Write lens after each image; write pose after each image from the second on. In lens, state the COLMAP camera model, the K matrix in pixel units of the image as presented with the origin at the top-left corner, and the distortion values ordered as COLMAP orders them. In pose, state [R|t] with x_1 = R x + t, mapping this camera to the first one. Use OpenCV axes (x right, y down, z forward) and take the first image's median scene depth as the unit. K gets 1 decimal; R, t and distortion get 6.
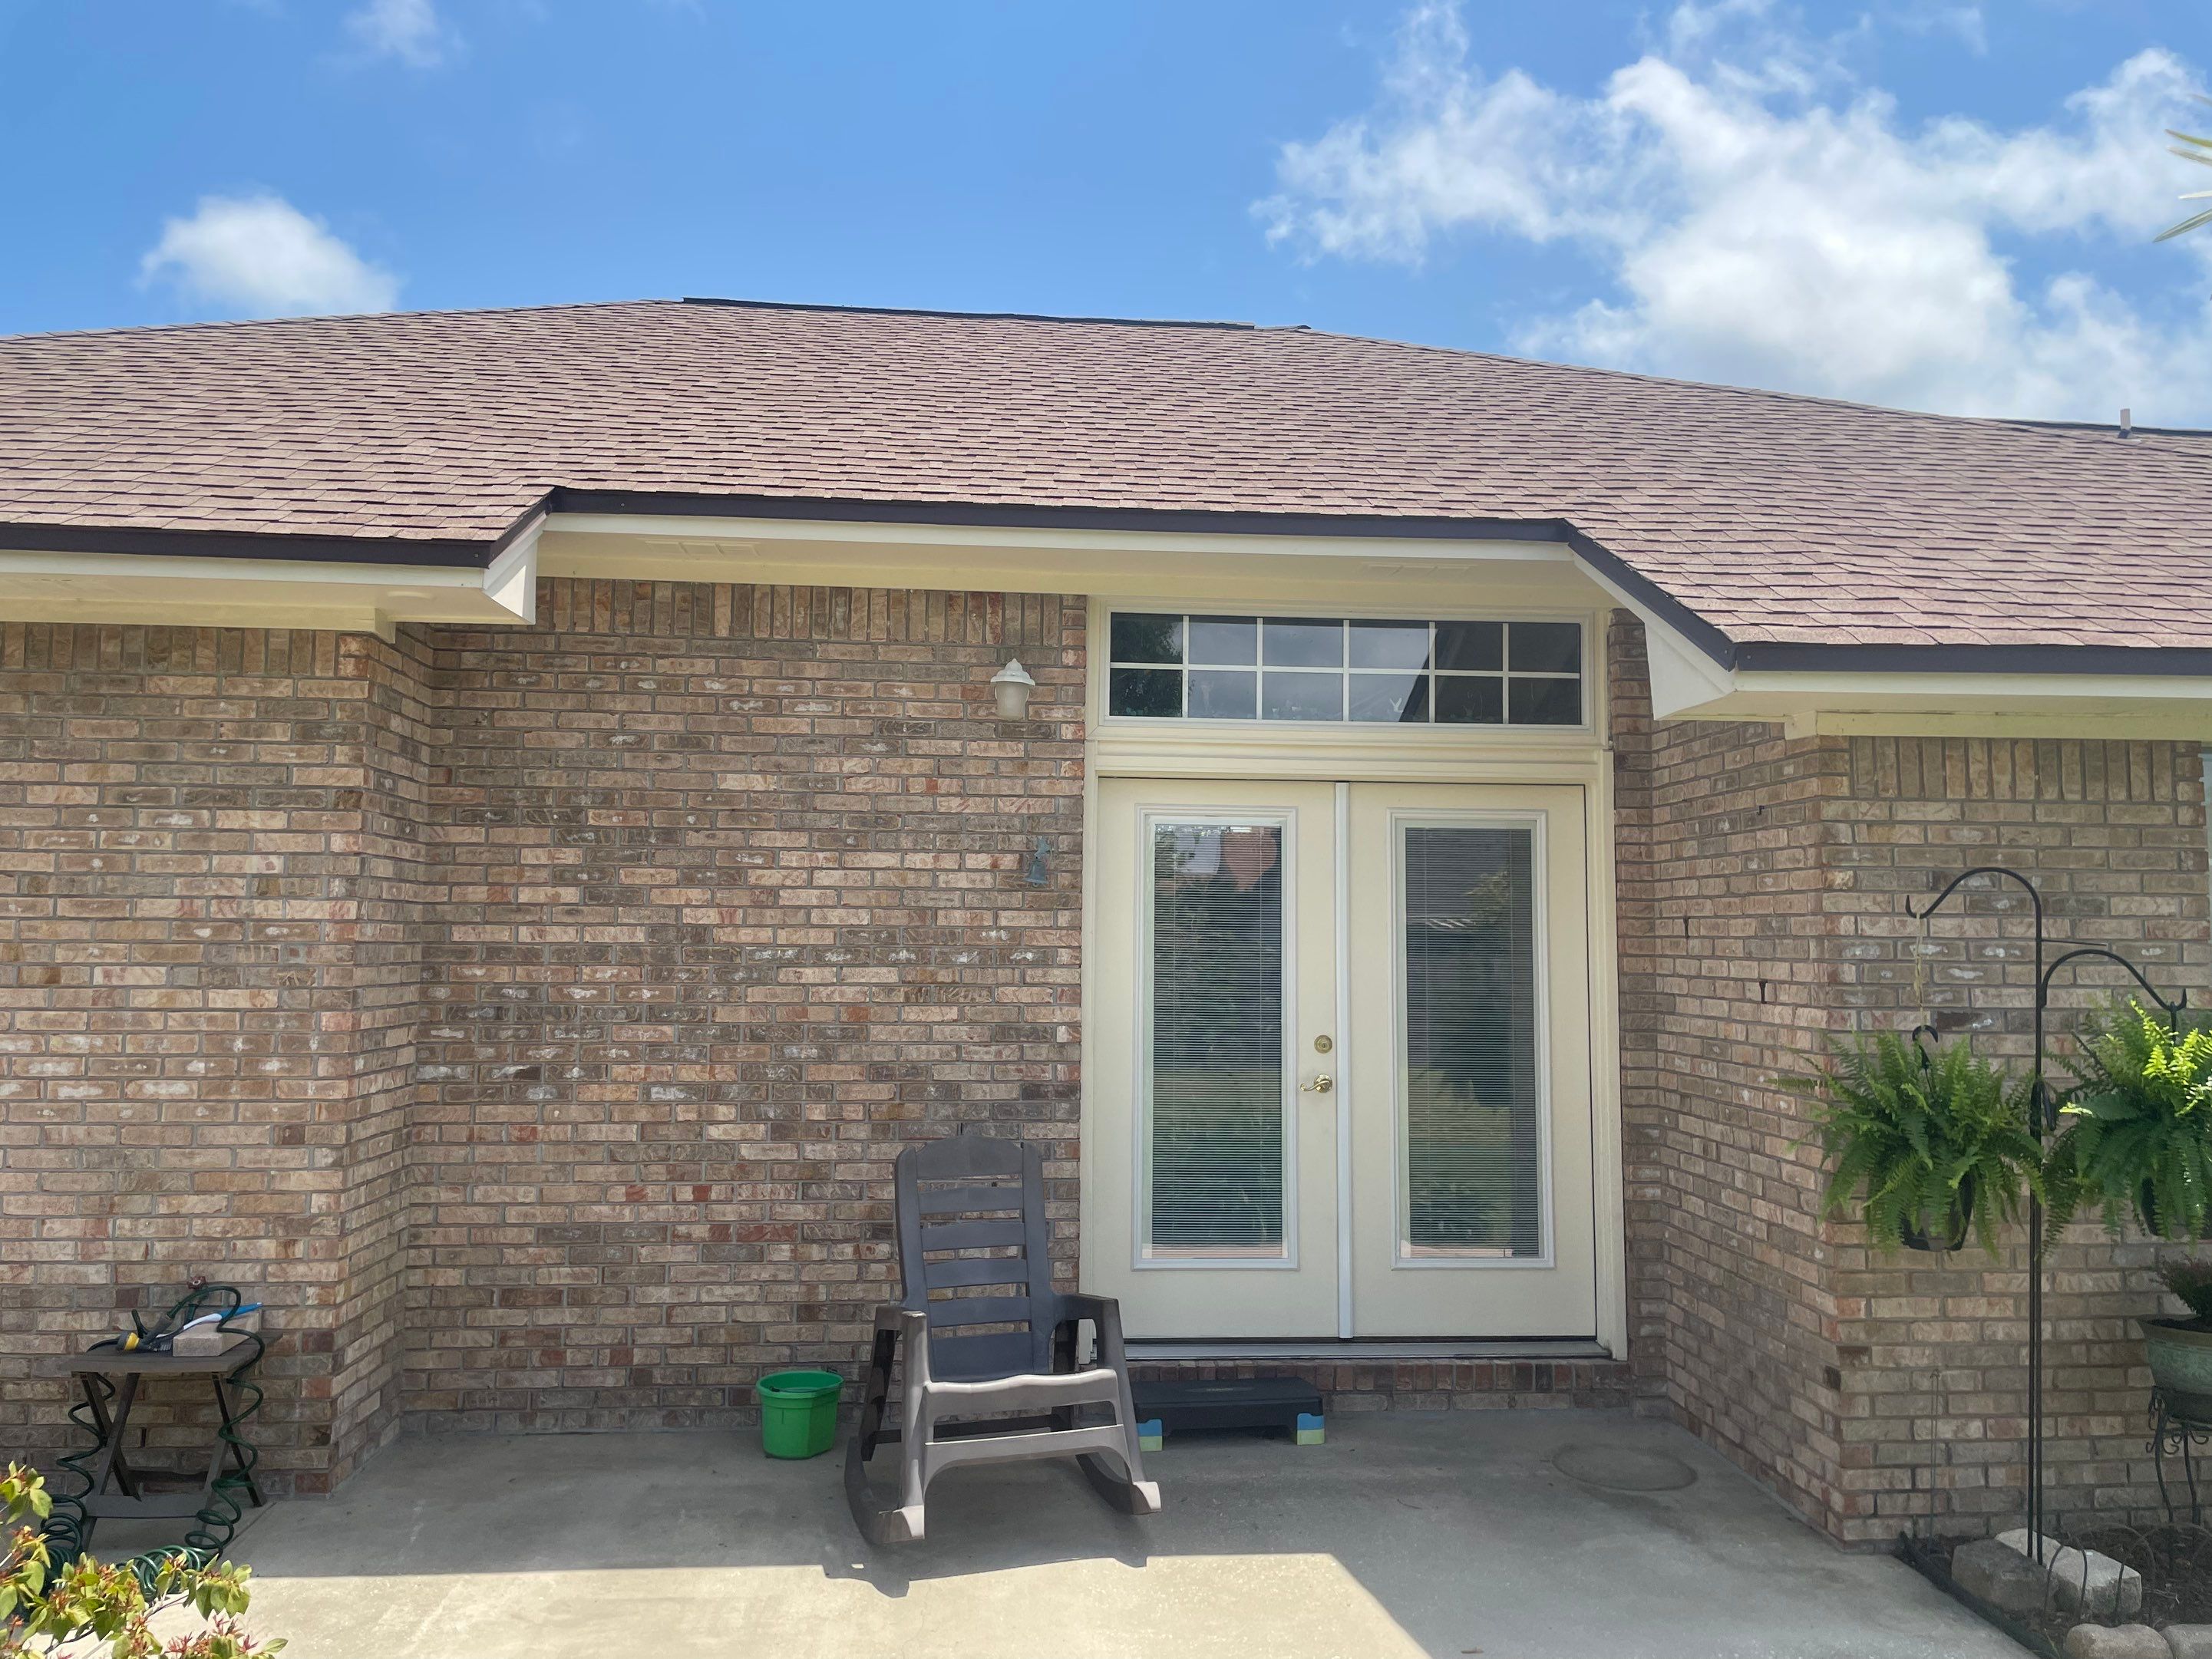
lens RADIAL K [[1669.1, 0, 1114.7], [0, 1669.1, 801.8], [0, 0, 1]] dist [0.097547, -0.128582]
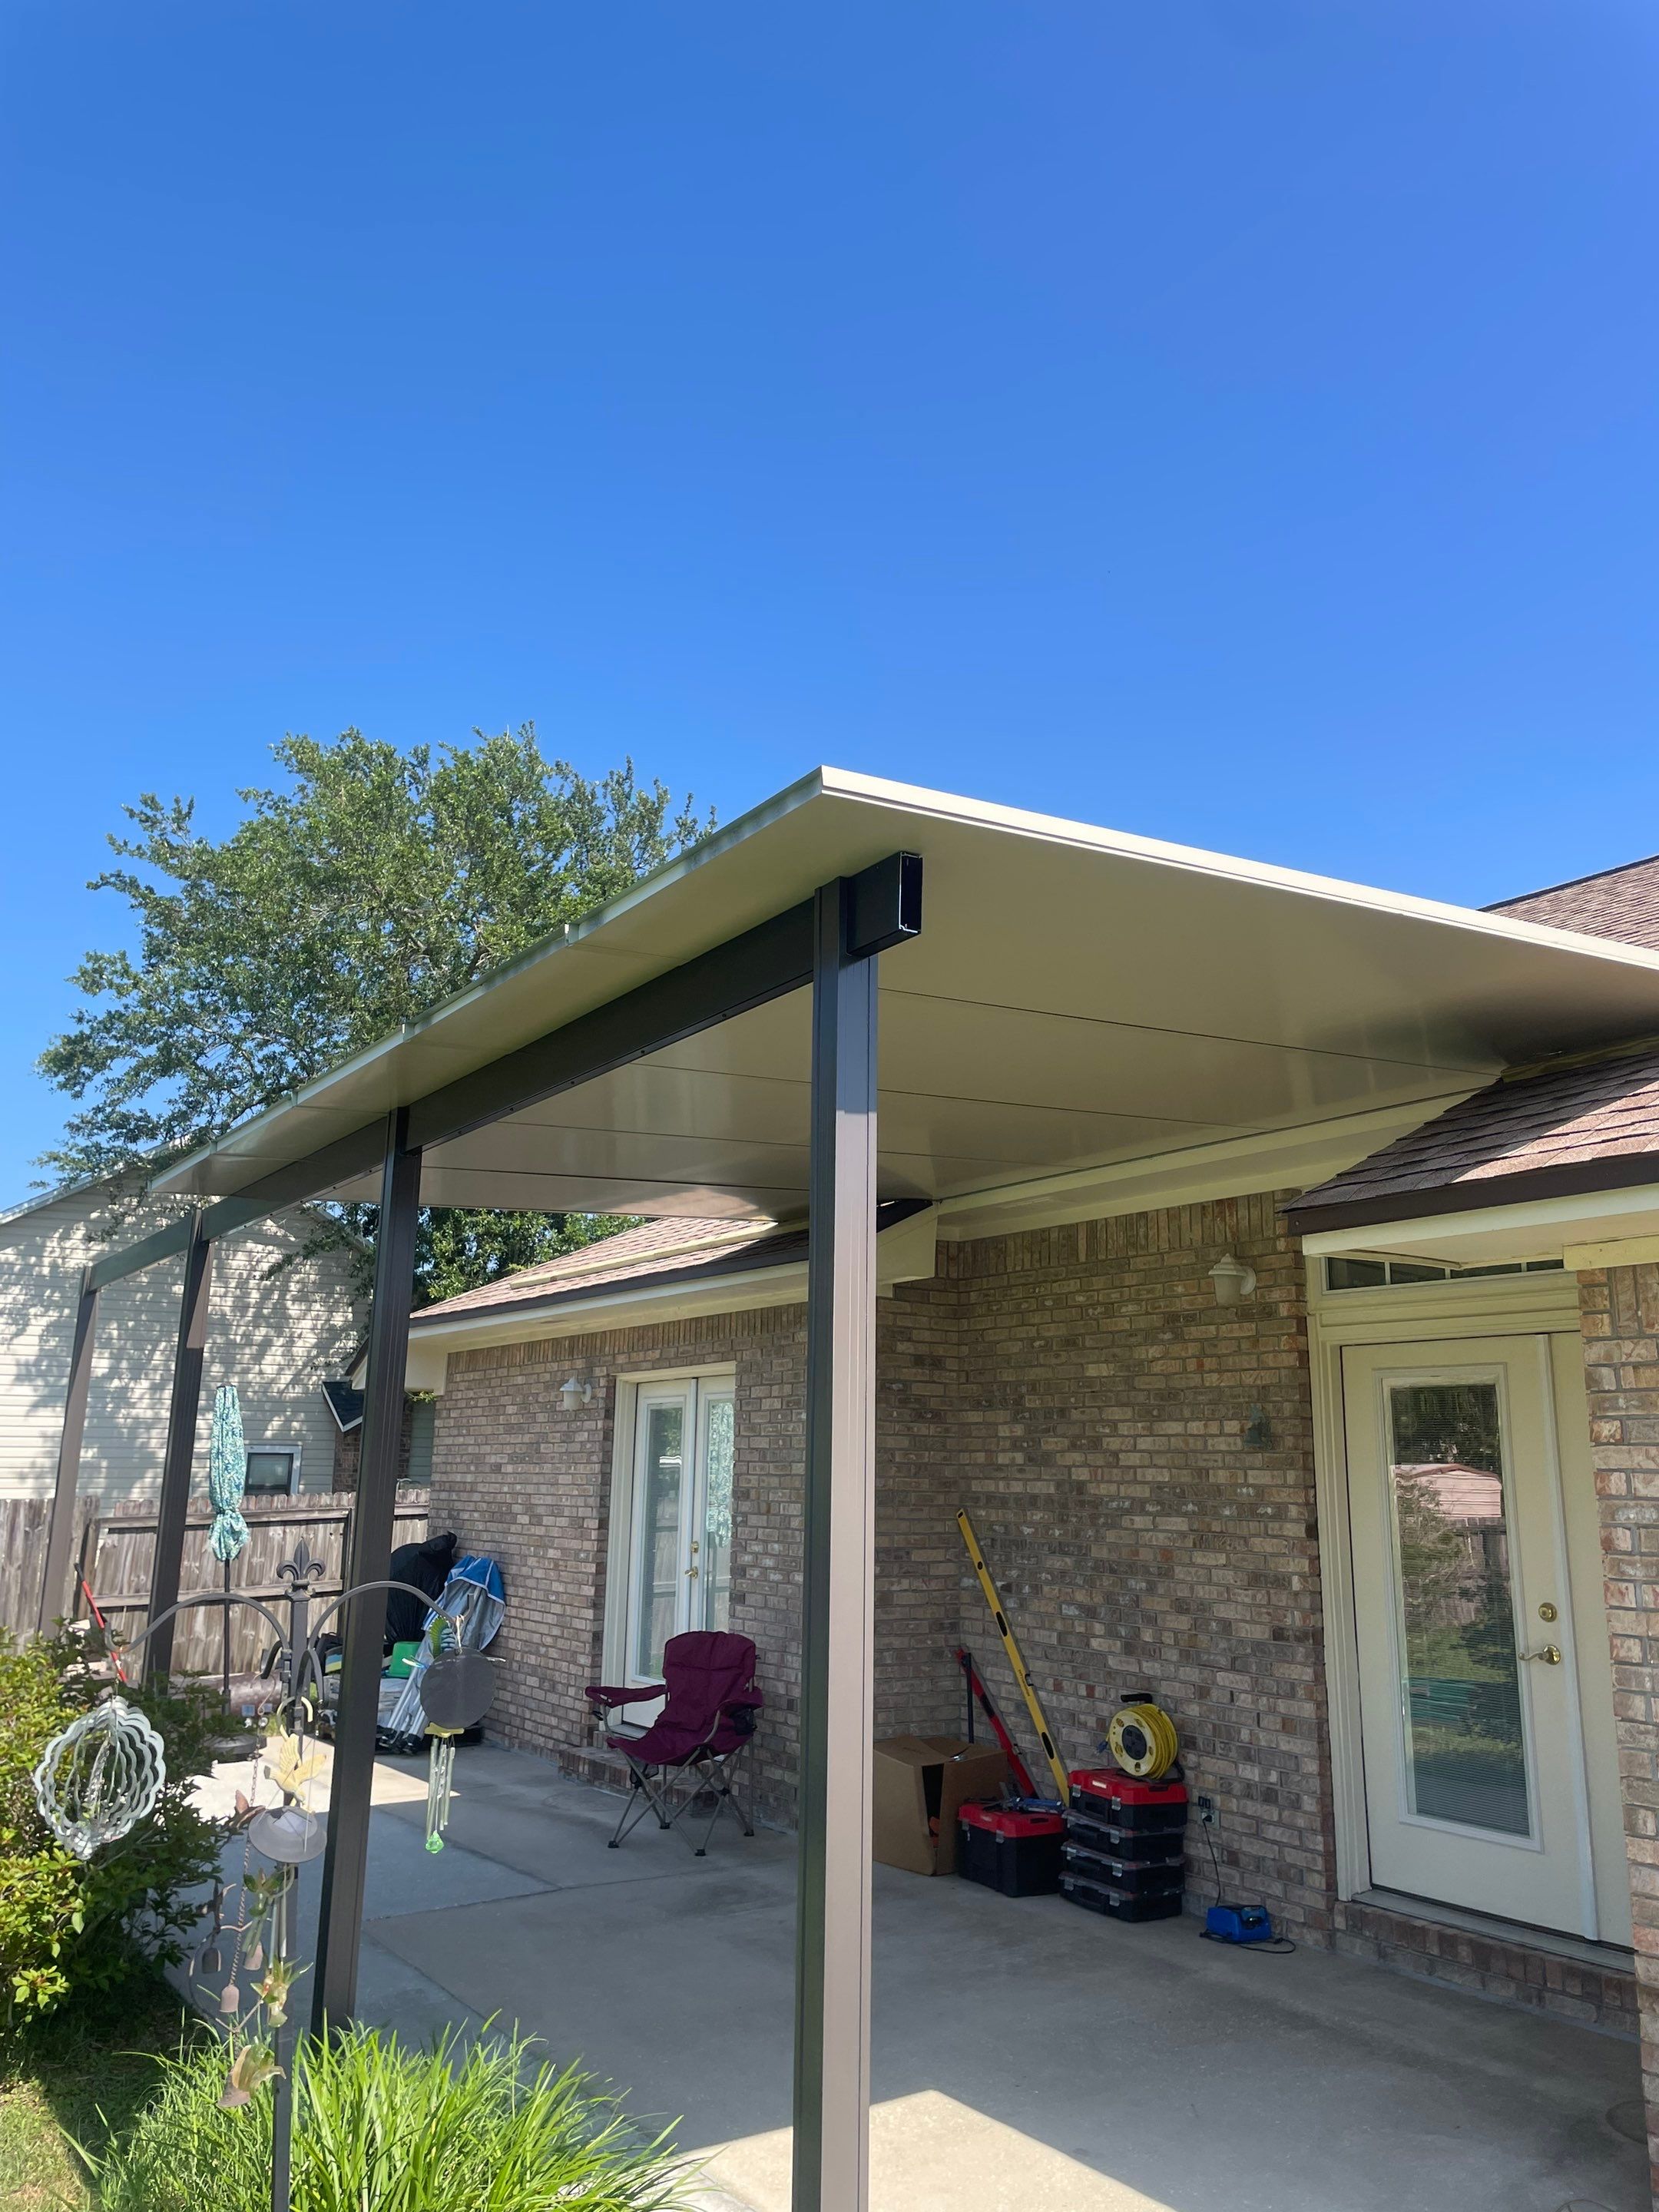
lens RADIAL K [[1669.3, 0, 839.4], [0, 1669.3, 1091.0], [0, 0, 1]] dist [0.097547, -0.128582]
pose [[0.477340, -0.198218, -0.856071, 0.871610], [0.062613, 0.979422, -0.191866, 0.013904], [0.876485, 0.037985, 0.479928, 0.175728]]
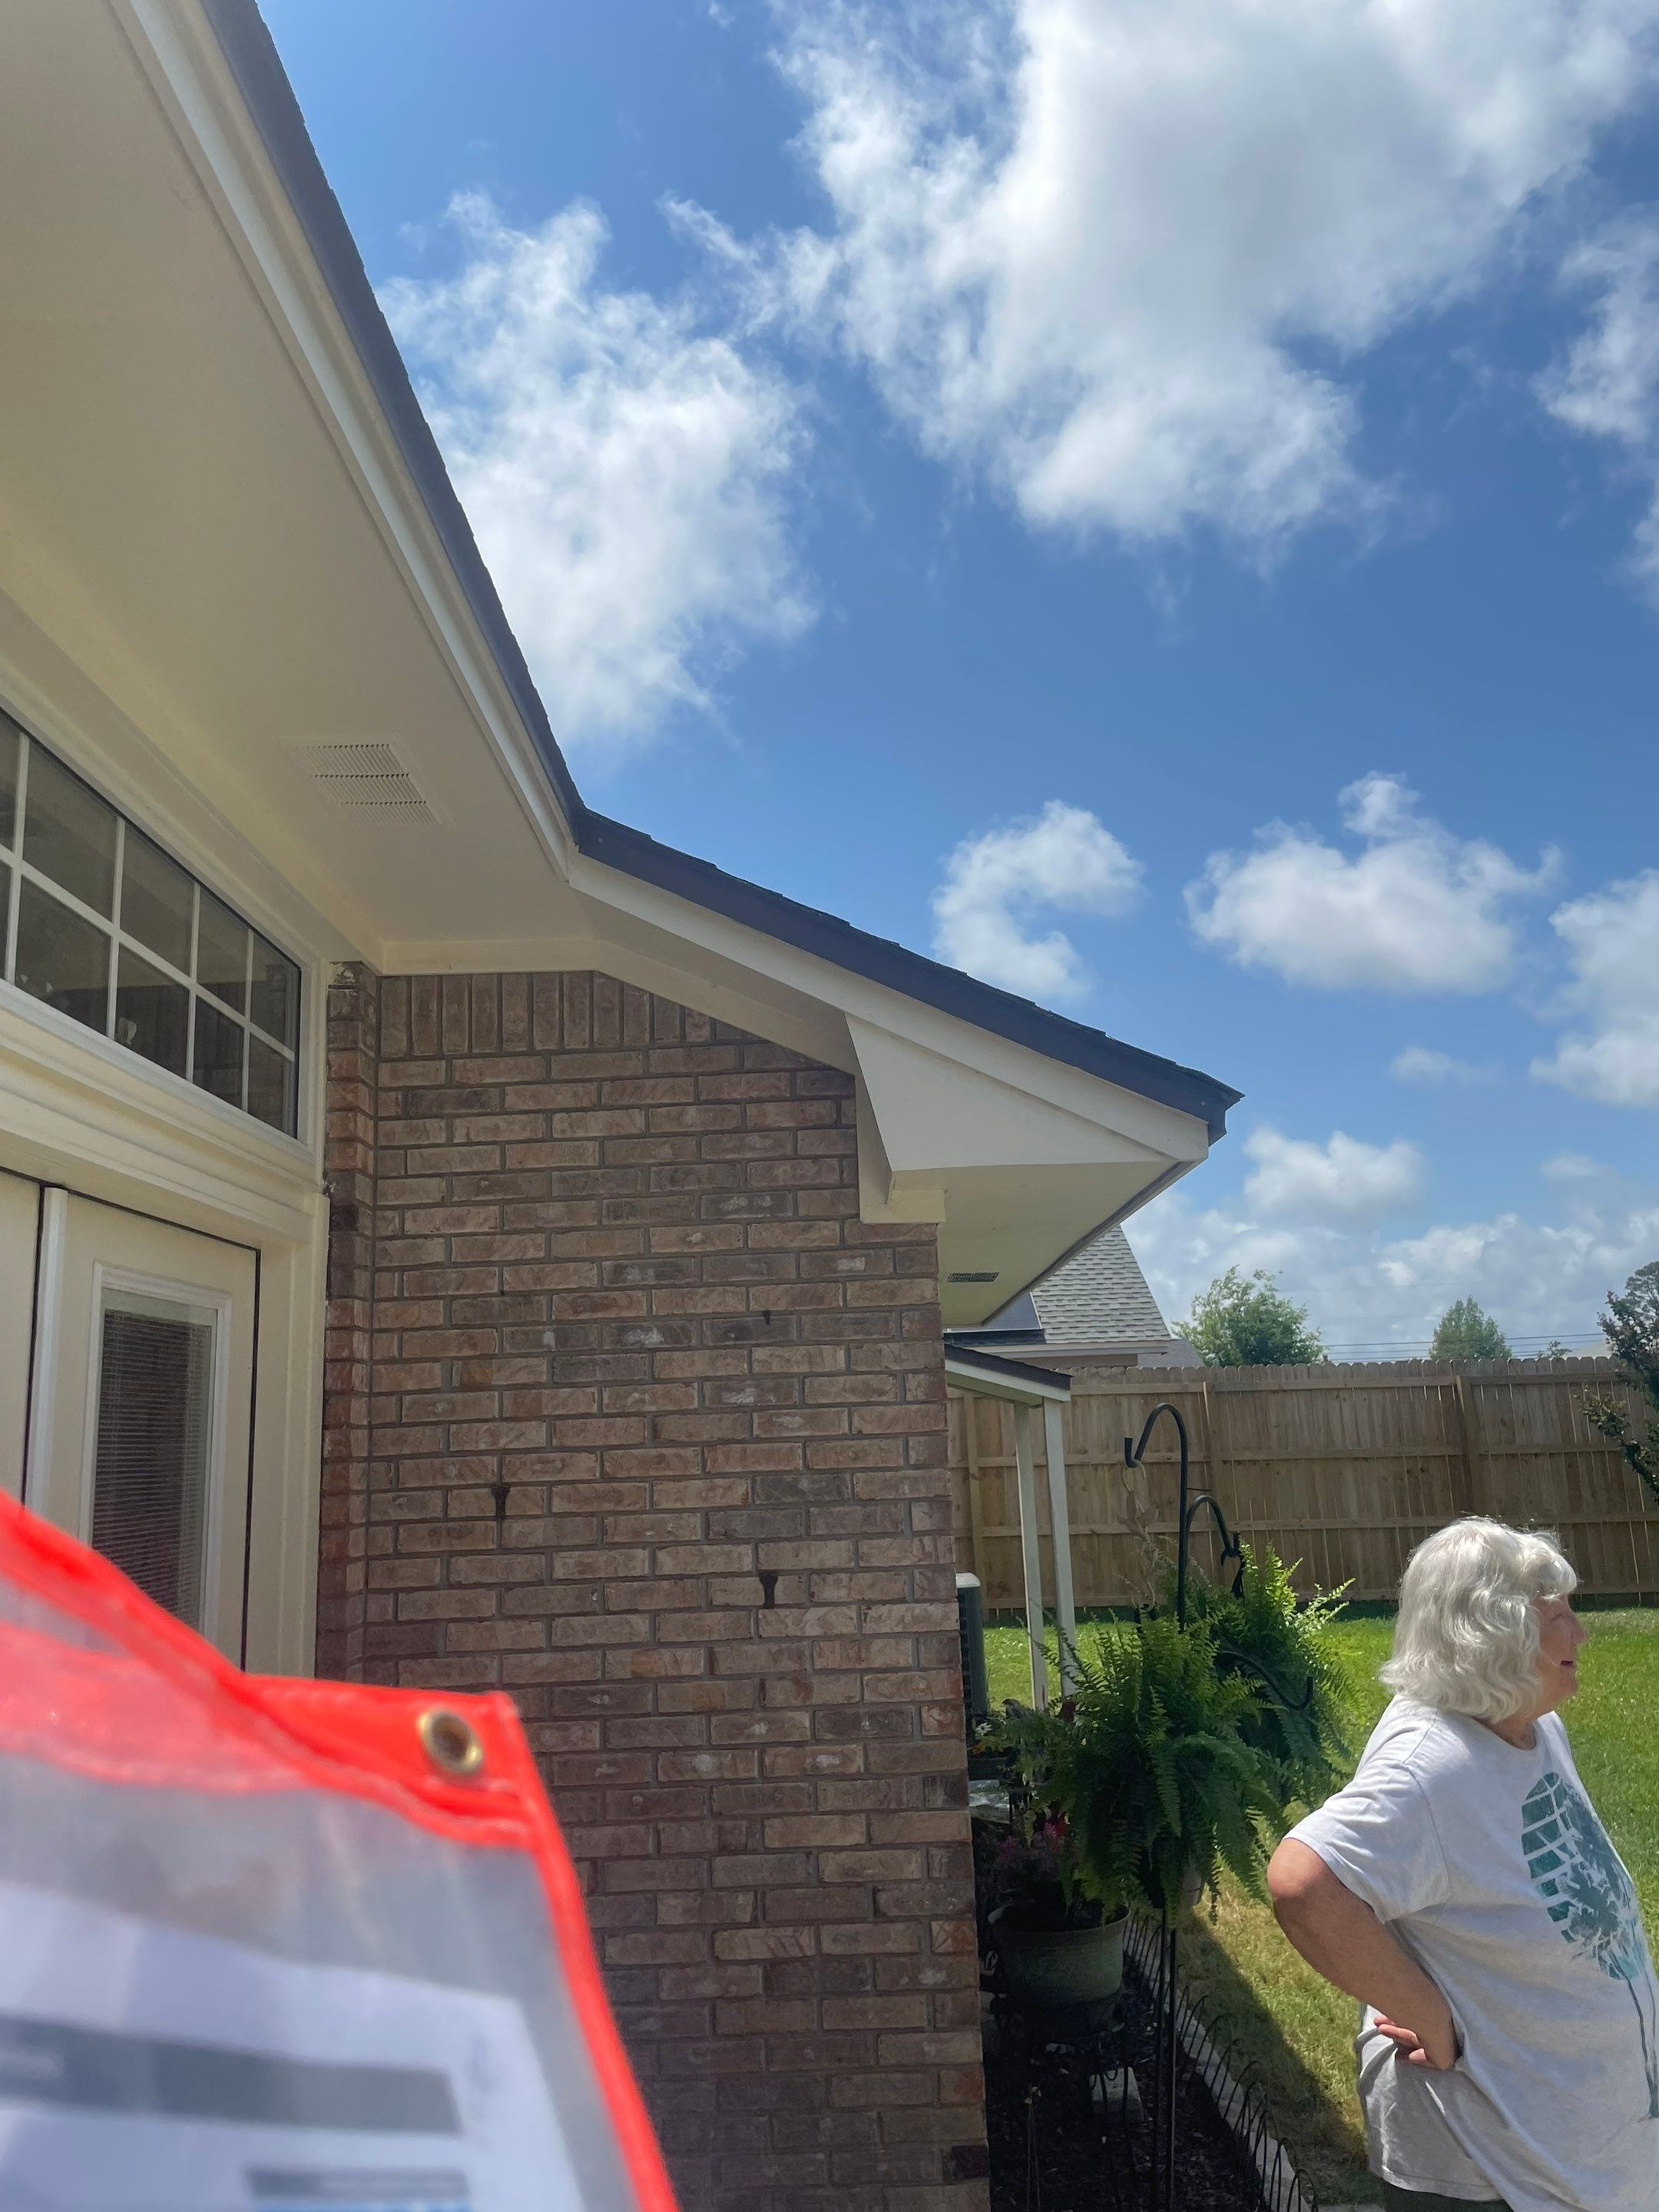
lens RADIAL K [[1672.9, 0, 875.2], [0, 1672.9, 1067.9], [0, 0, 1]] dist [0.035108, -0.020468]
pose [[0.088899, 0.205042, 0.974707, -0.277172], [-0.038964, 0.978549, -0.202296, 0.038371], [-0.995278, -0.019995, 0.094982, 0.811087]]
